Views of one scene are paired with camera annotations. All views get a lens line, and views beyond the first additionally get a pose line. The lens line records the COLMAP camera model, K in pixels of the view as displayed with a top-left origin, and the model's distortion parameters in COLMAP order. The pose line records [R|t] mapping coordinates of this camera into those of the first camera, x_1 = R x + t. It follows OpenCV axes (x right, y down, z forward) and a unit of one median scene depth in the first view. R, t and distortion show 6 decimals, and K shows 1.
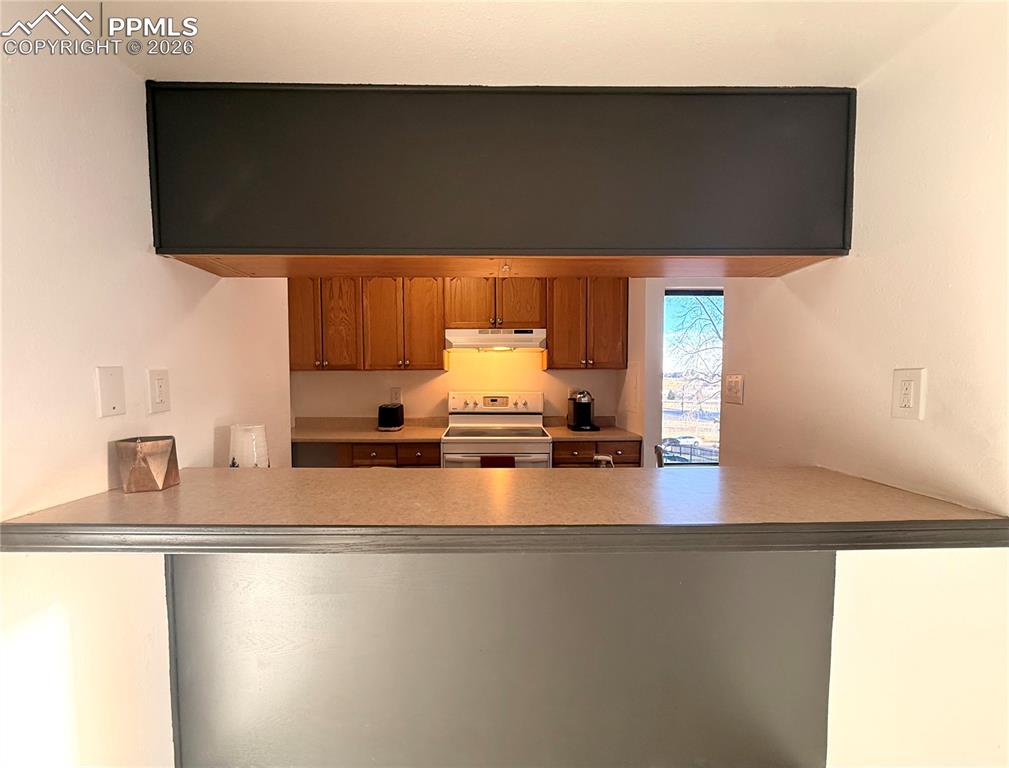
lens RADIAL K [[429.5, 0, 501.8], [0, 429.5, 400.1], [0, 0, 1]] dist [0.002079, 0.000193]
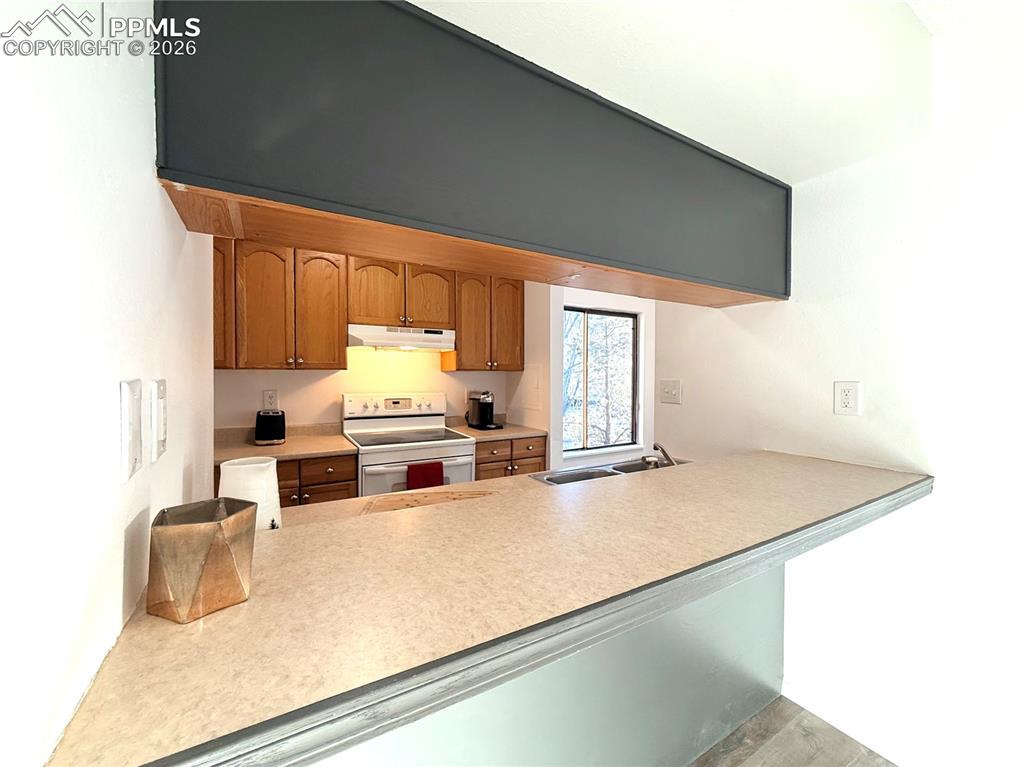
lens RADIAL K [[400.6, 0, 515.0], [0, 400.6, 379.1], [0, 0, 1]] dist [-0.001347, 0.000395]
pose [[0.867980, 0.002059, 0.496595, -0.242000], [0.017219, 0.999265, -0.034239, -0.017175], [-0.496301, 0.038269, 0.867307, 0.116949]]
